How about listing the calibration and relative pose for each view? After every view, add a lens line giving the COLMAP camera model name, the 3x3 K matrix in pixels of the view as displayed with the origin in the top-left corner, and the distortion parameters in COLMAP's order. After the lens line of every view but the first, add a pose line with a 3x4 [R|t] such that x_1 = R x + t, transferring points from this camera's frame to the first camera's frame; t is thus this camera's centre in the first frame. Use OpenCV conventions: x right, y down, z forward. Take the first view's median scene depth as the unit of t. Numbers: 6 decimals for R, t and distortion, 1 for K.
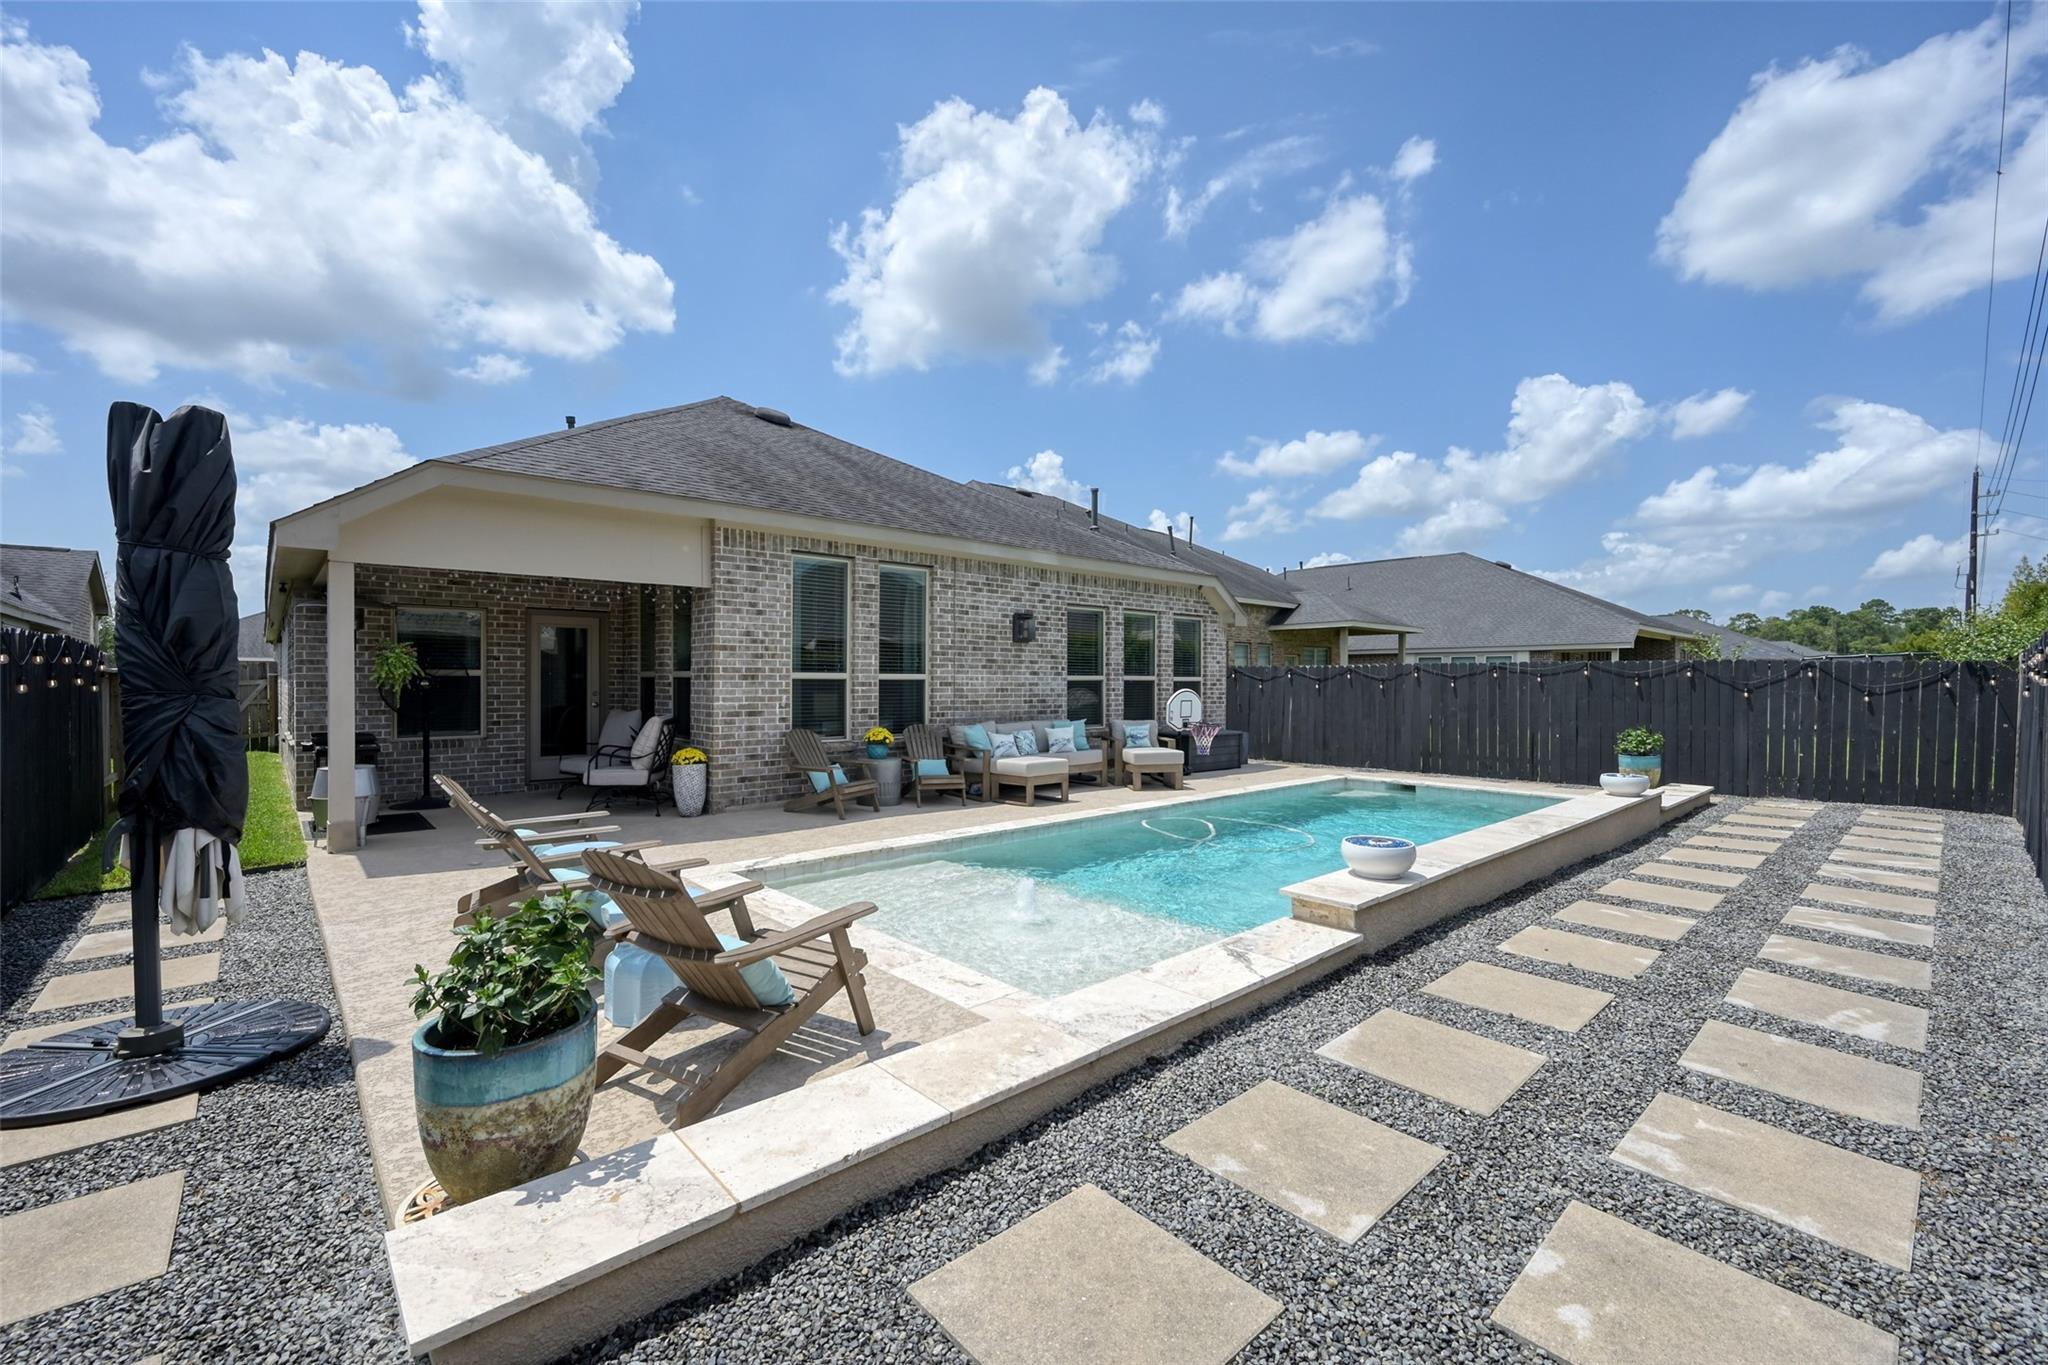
lens RADIAL K [[834.4, 0, 1024.0], [0, 834.4, 682.5], [0, 0, 1]] dist [-0.003928, 0.000675]
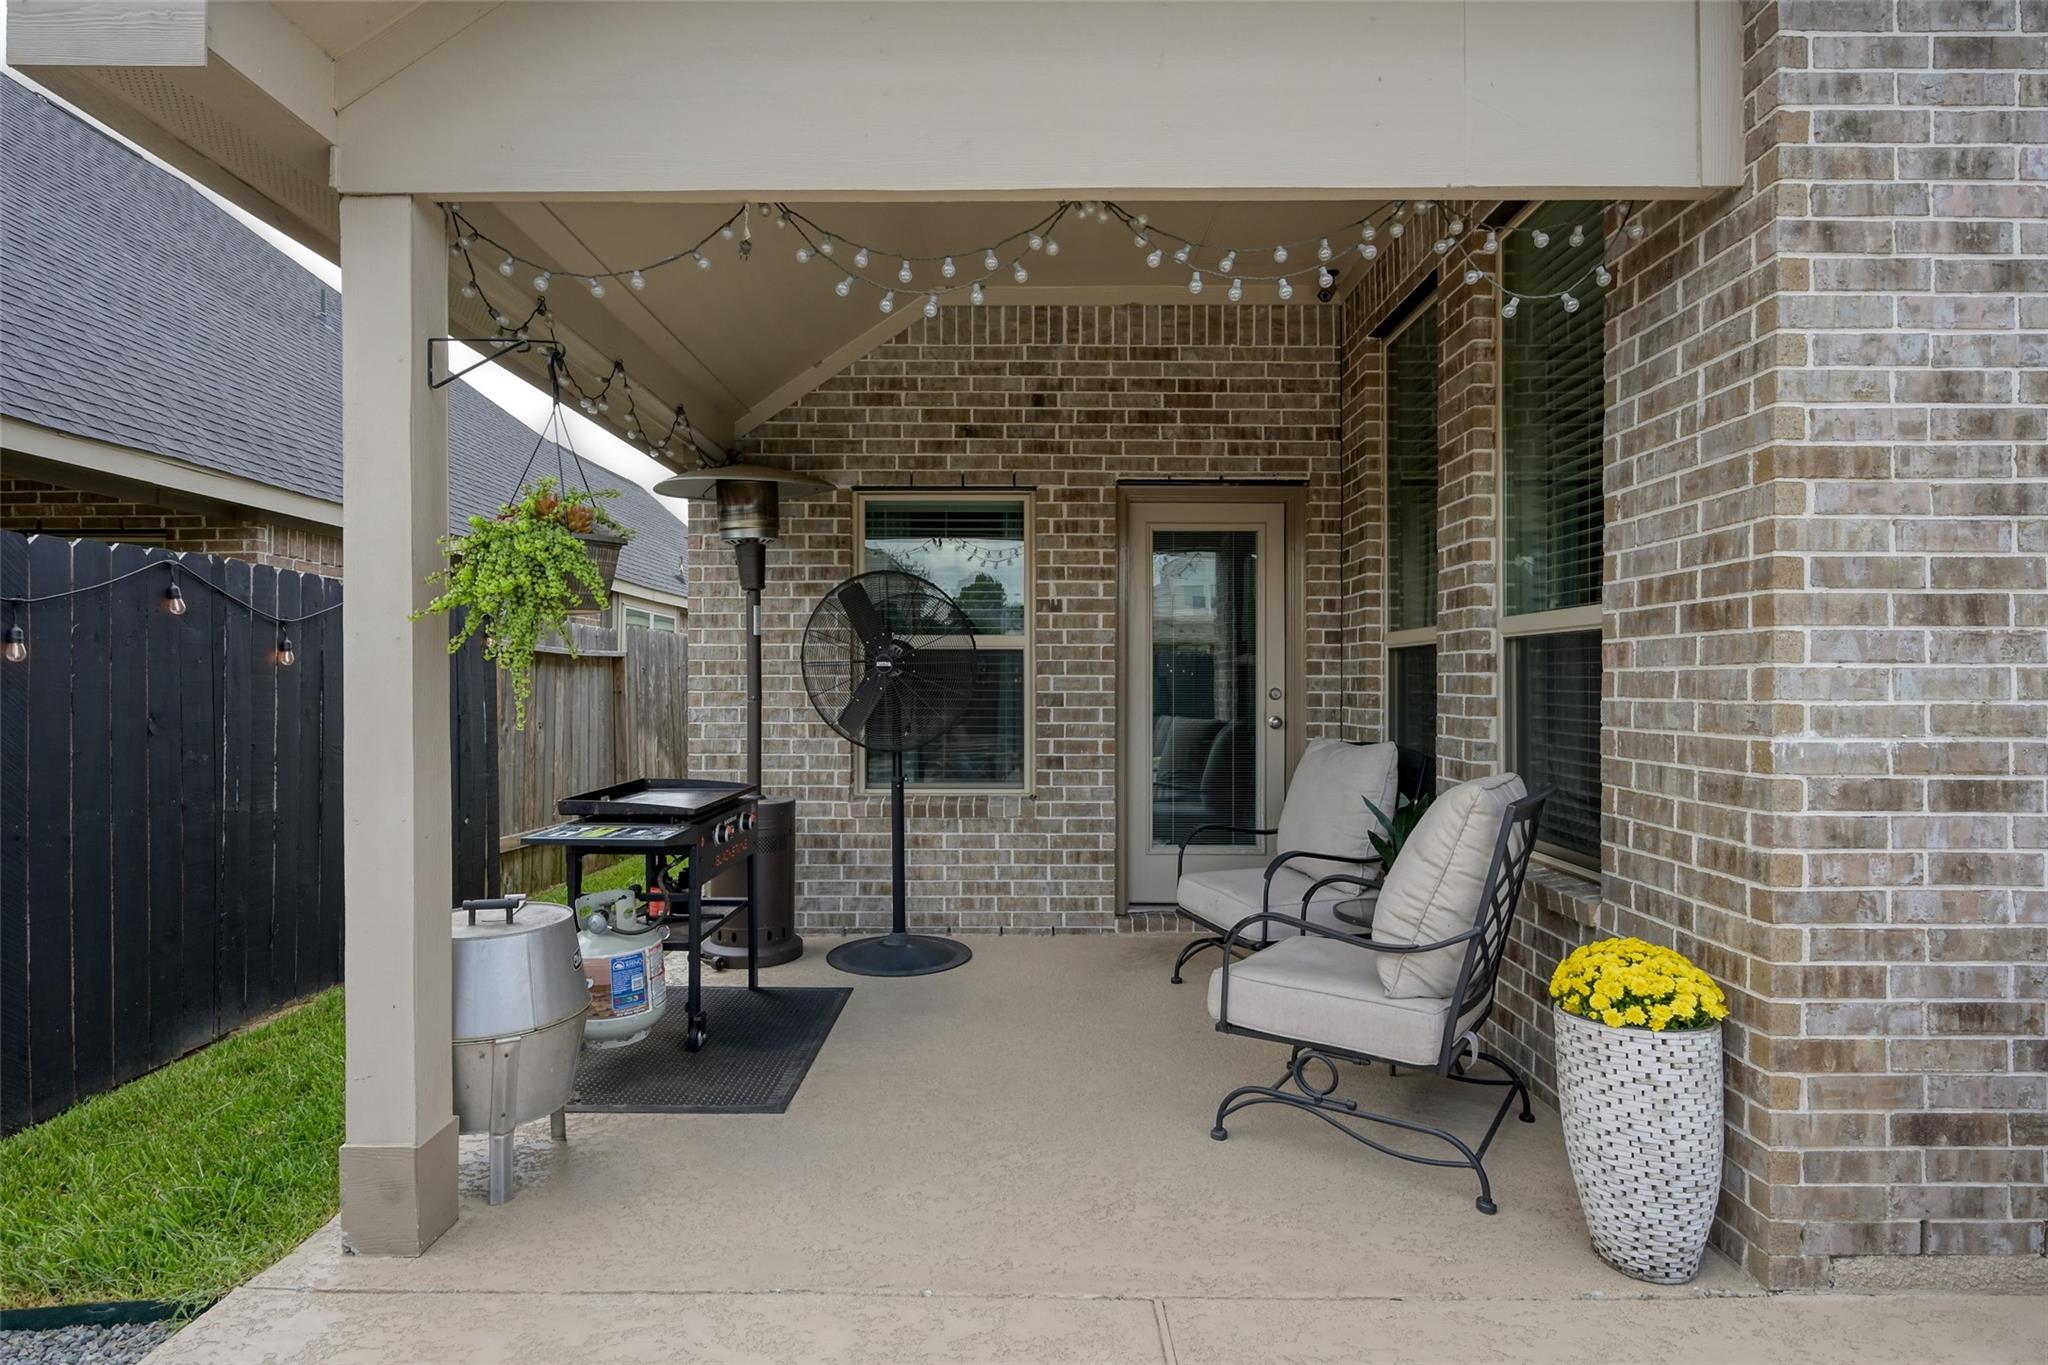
lens RADIAL K [[1074.7, 0, 1024.0], [0, 1074.7, 682.5], [0, 0, 1]] dist [-0.003003, -0.000126]
pose [[0.746918, -0.001474, -0.664915, -0.326984], [-0.001075, 0.999994, -0.003424, 0.012125], [0.664916, 0.003272, 0.746911, 0.669867]]
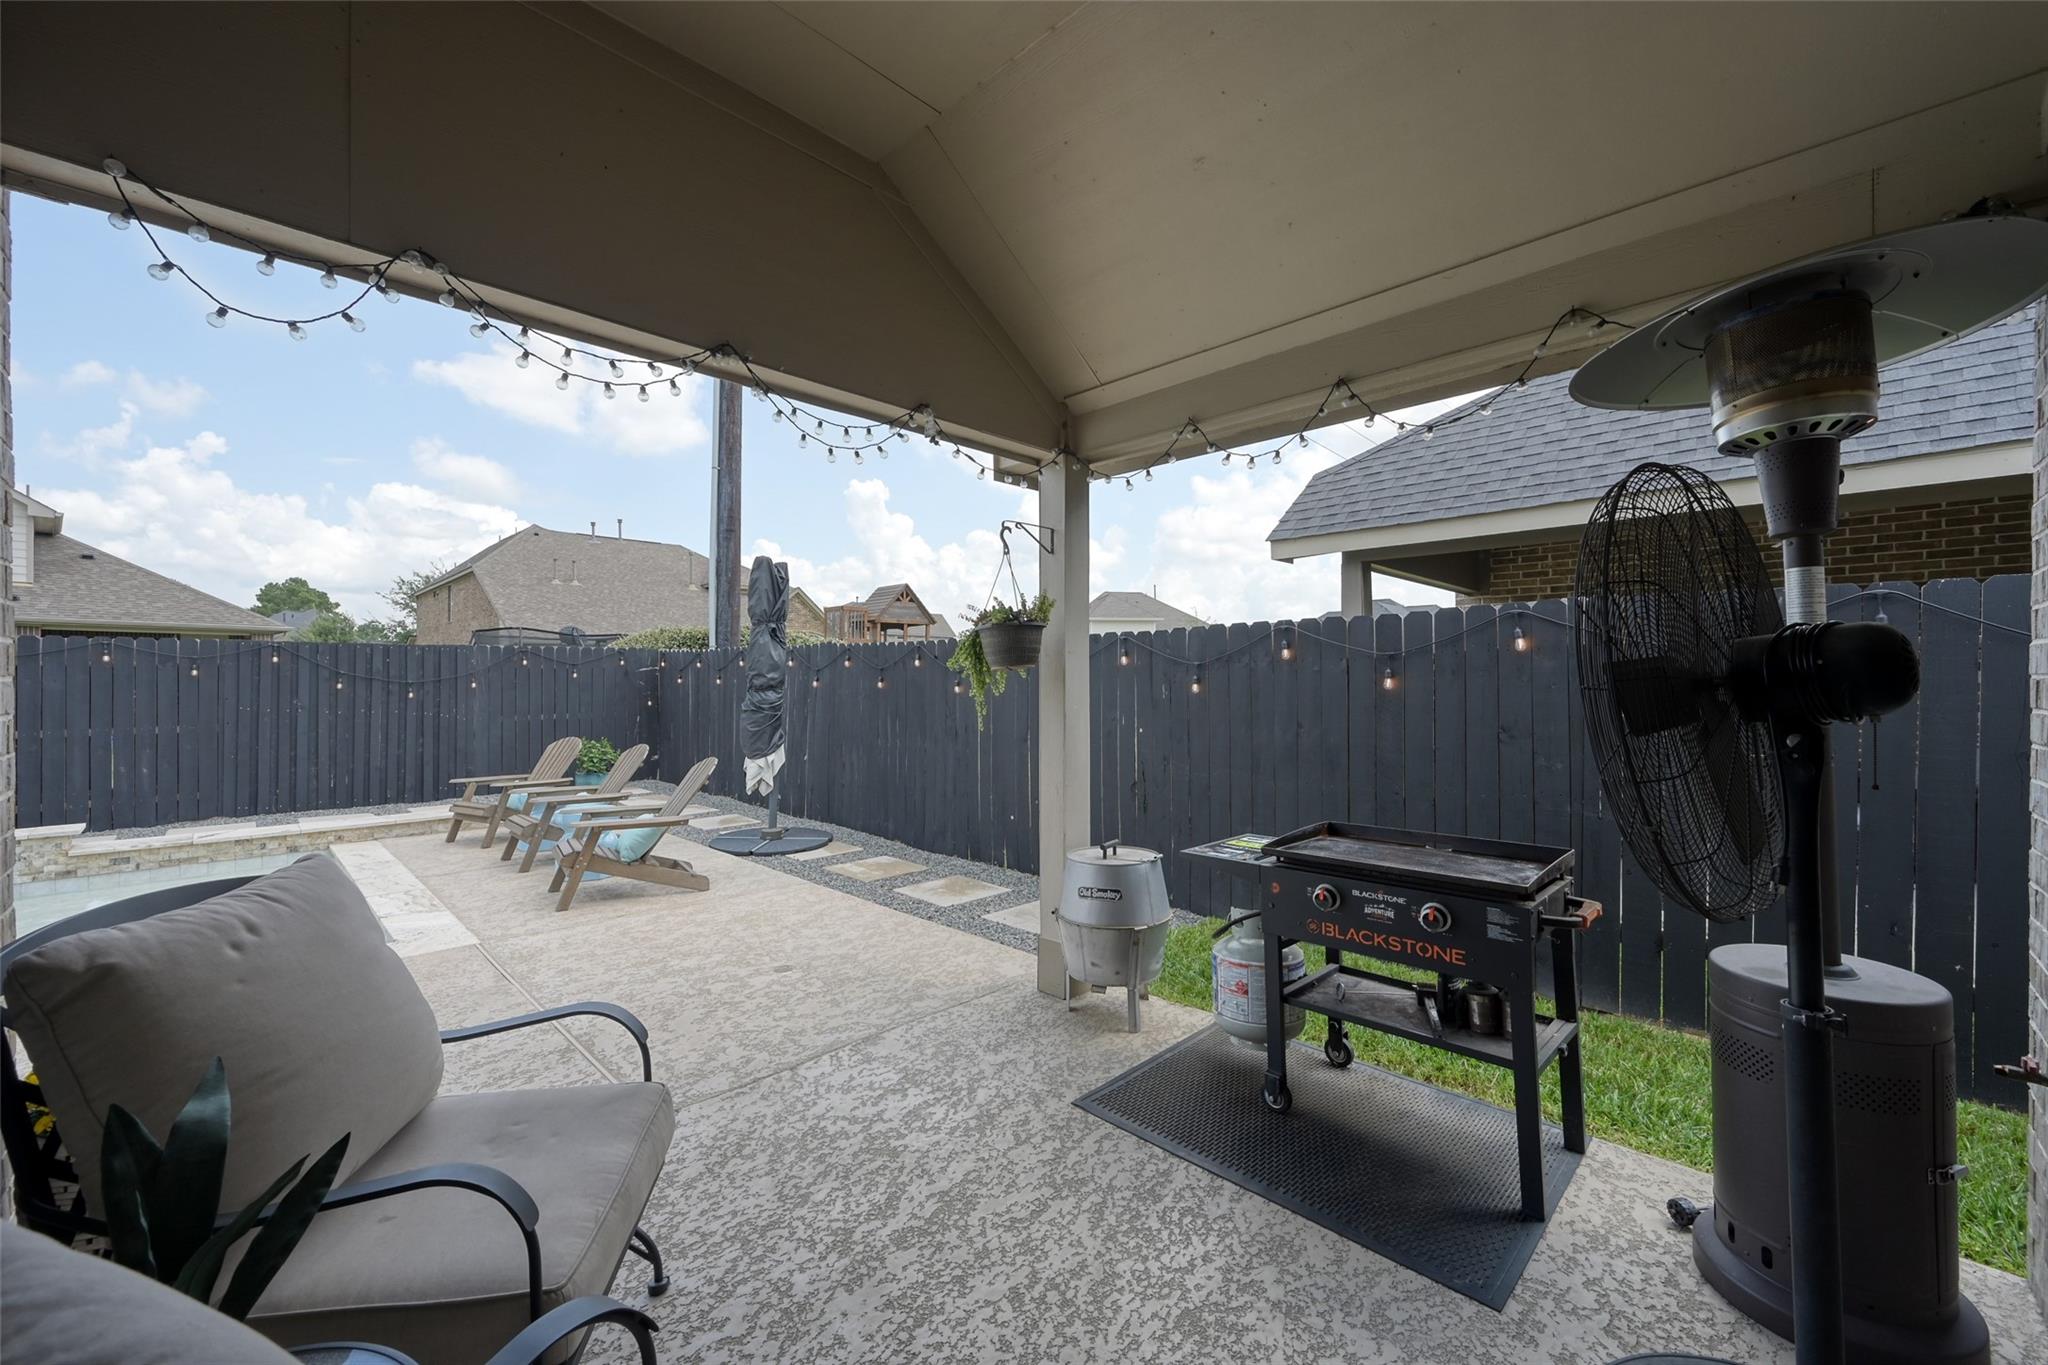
lens RADIAL K [[812.8, 0, 1024.0], [0, 812.8, 682.5], [0, 0, 1]] dist [-0.000456, -0.000036]
pose [[-0.998713, 0.000806, -0.050712, -0.533852], [0.000477, 0.999979, 0.006501, 0.000317], [0.050716, 0.006469, -0.998692, 1.069395]]
